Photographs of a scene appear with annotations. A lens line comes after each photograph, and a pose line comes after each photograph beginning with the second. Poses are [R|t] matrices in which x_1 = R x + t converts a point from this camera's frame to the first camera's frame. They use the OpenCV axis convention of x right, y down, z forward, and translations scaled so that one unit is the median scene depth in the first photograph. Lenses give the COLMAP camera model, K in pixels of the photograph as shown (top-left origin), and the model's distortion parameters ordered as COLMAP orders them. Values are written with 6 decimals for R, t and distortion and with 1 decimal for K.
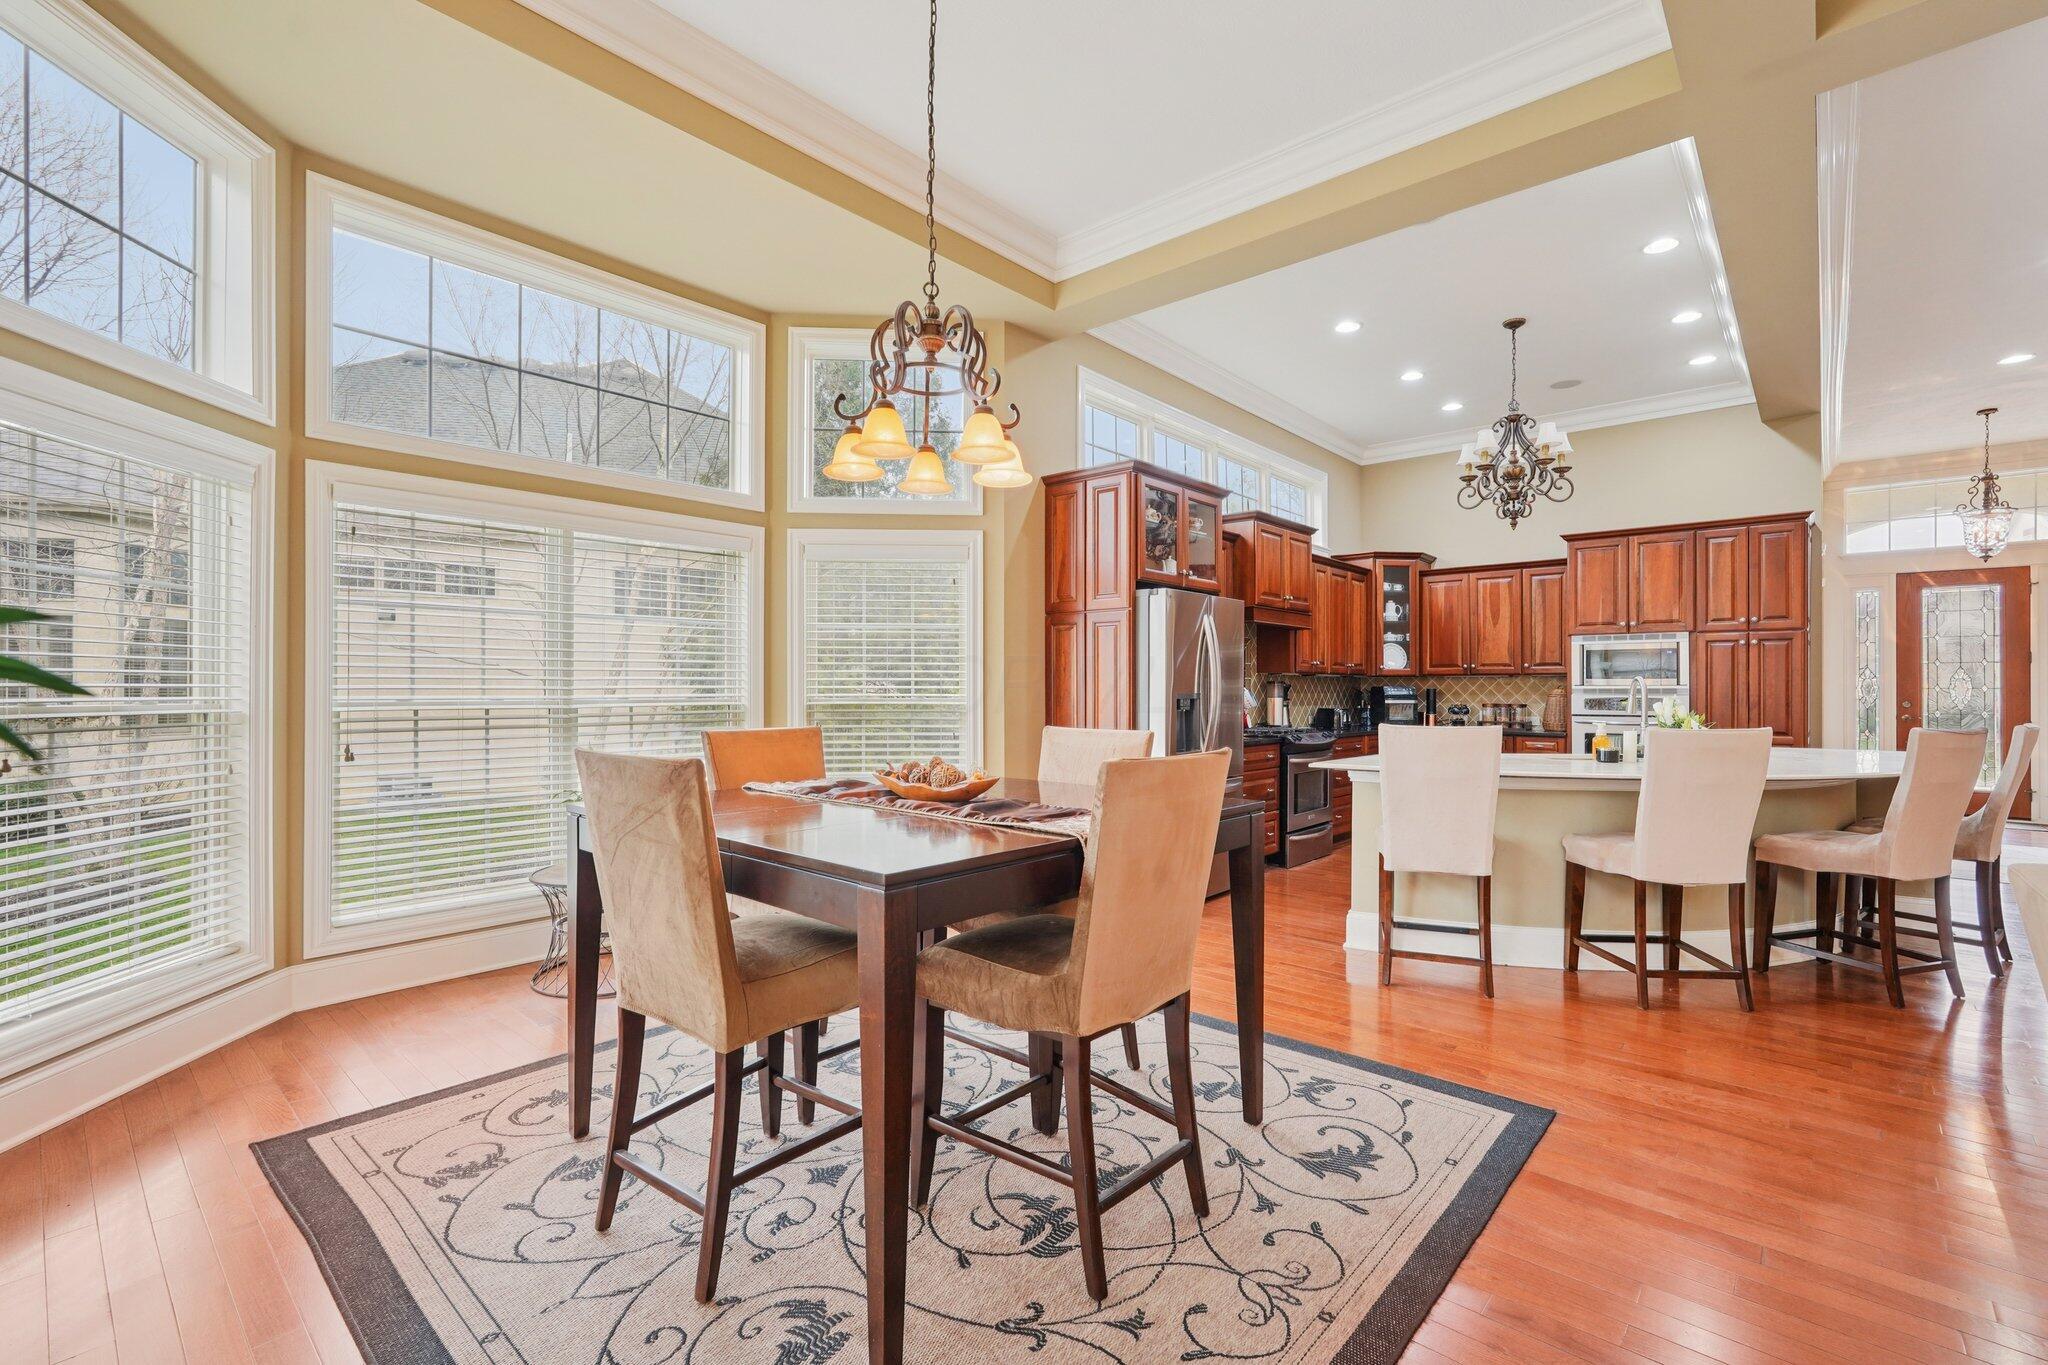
lens RADIAL K [[913.5, 0, 1022.6], [0, 913.5, 693.5], [0, 0, 1]] dist [-0.005048, 0.000166]
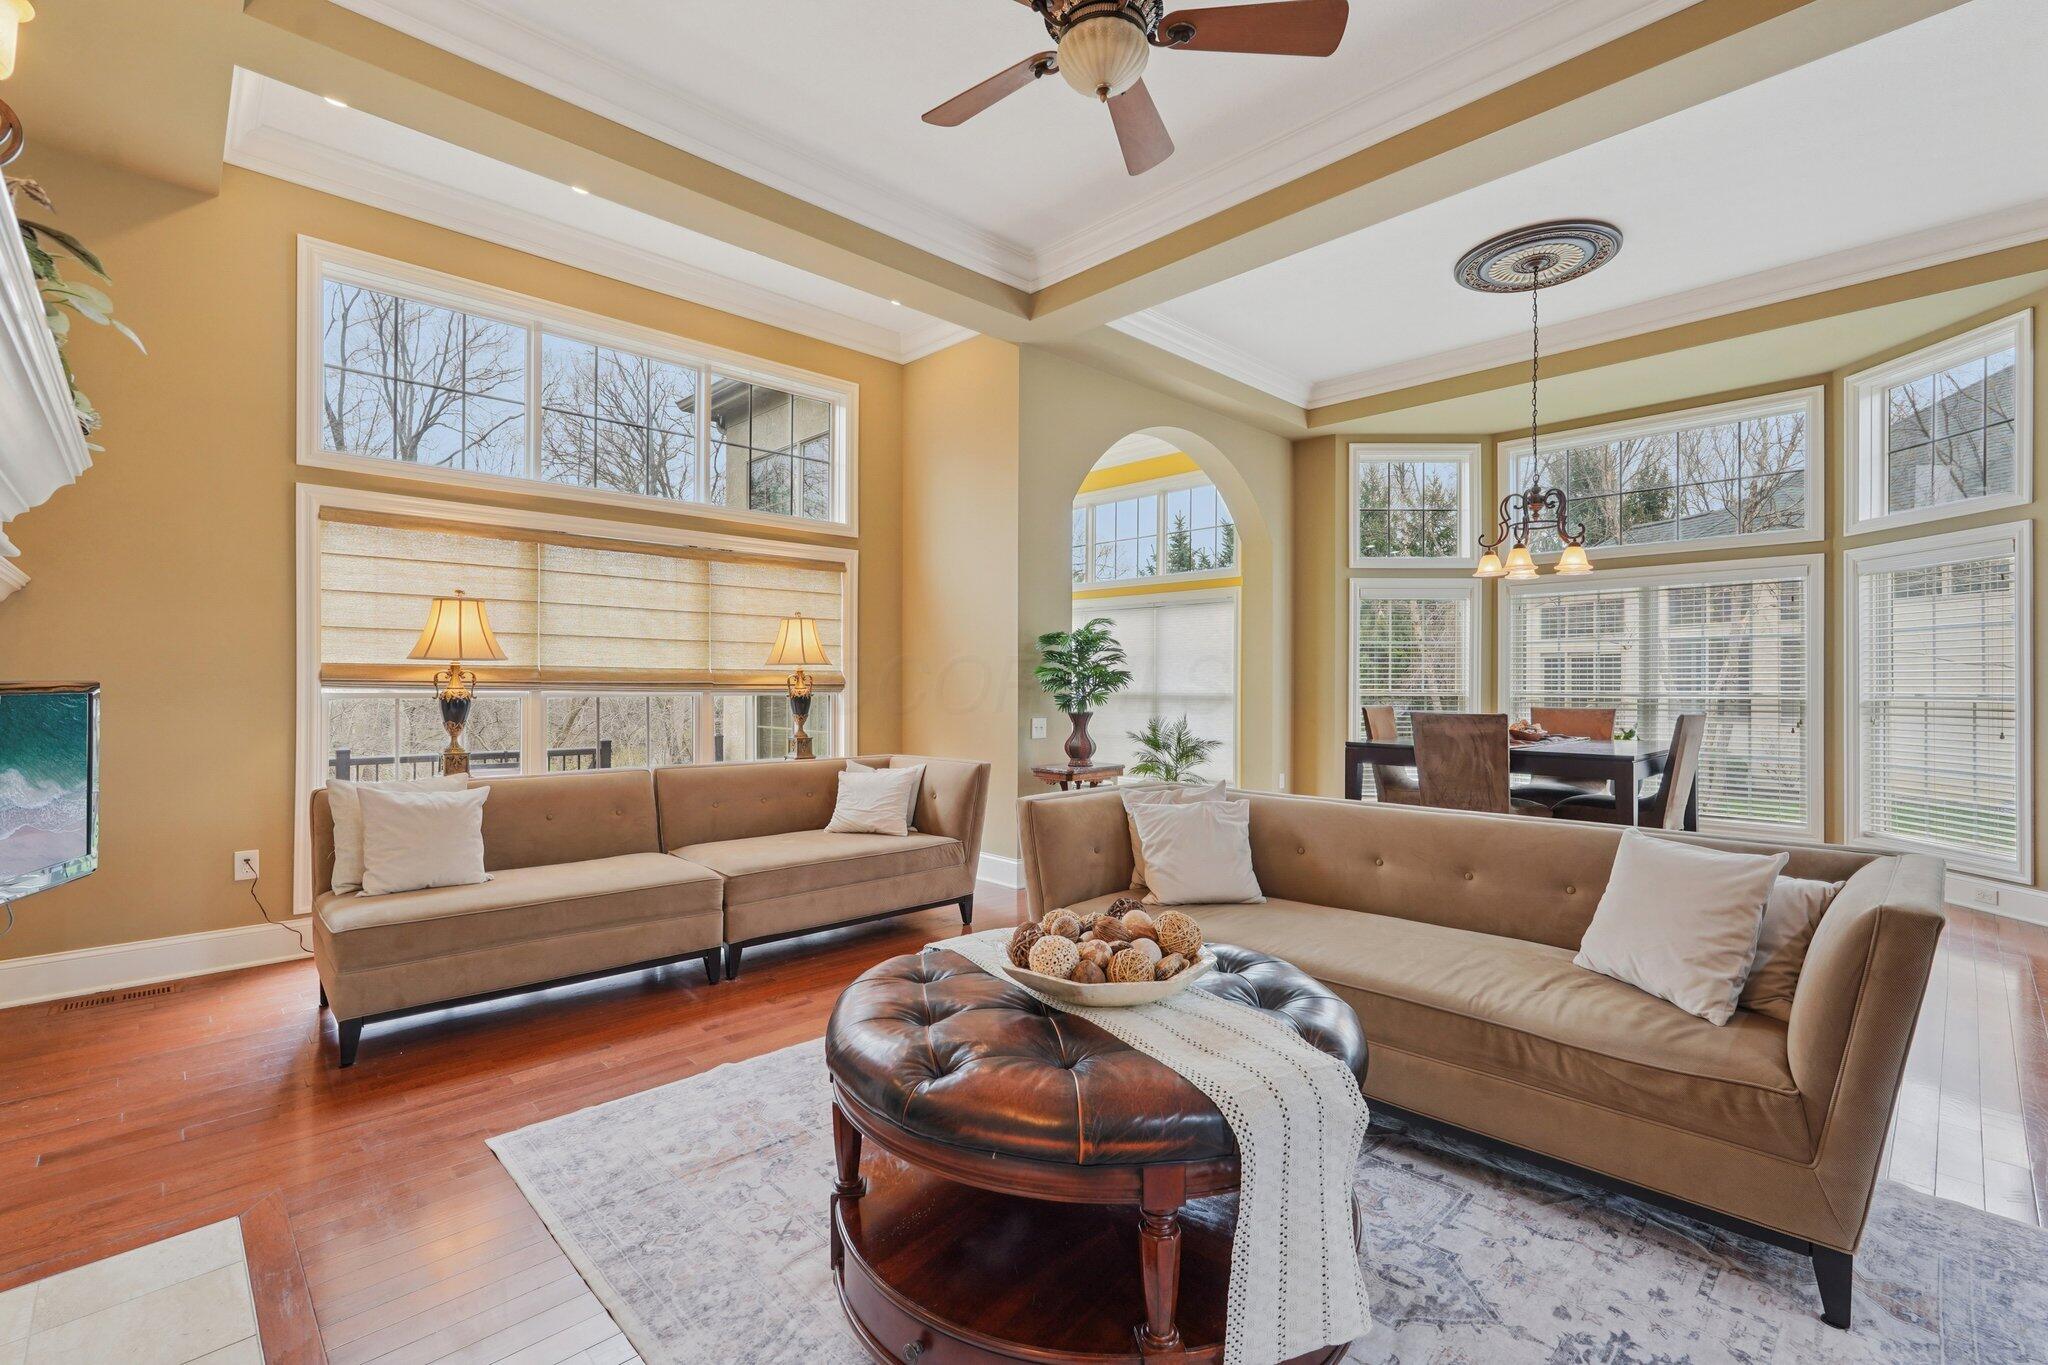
lens RADIAL K [[910.9, 0, 1026.4], [0, 910.9, 677.4], [0, 0, 1]] dist [-0.013923, 0.006477]
pose [[-0.075590, -0.009839, -0.997090, 0.714299], [-0.009978, 0.999909, -0.009110, 0.003082], [0.997089, 0.009260, -0.075681, 0.029345]]
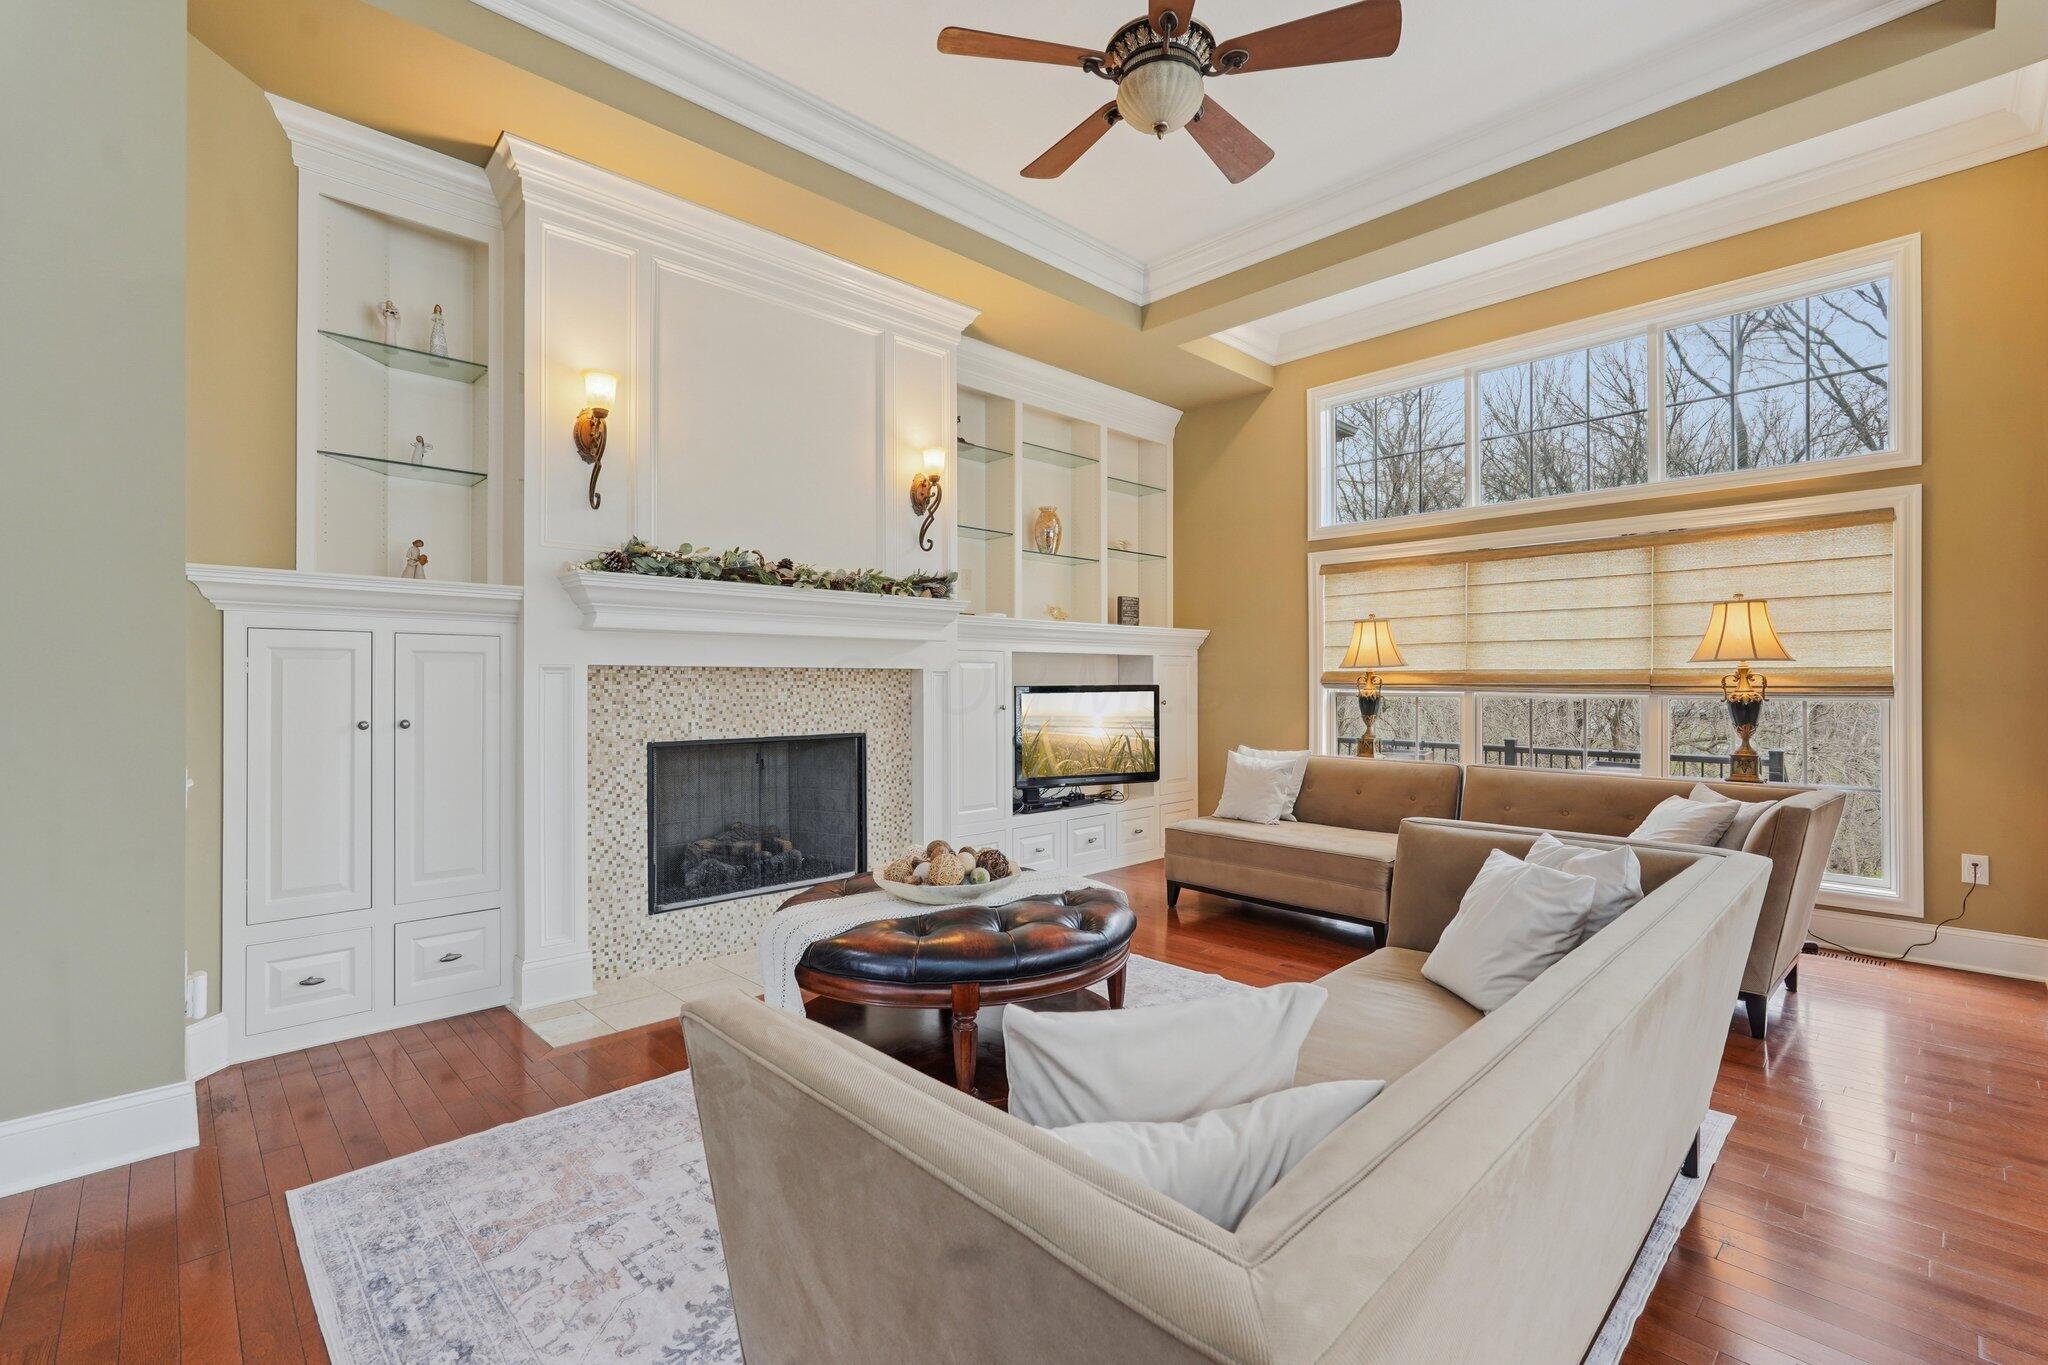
lens RADIAL K [[901.2, 0, 1024.0], [0, 901.2, 682.5], [0, 0, 1]] dist [-0.011639, 0.006397]
pose [[-0.997071, -0.001329, 0.076473, 0.377028], [-0.000822, 0.999977, 0.006665, -0.002327], [-0.076480, 0.006582, -0.997049, 0.417726]]
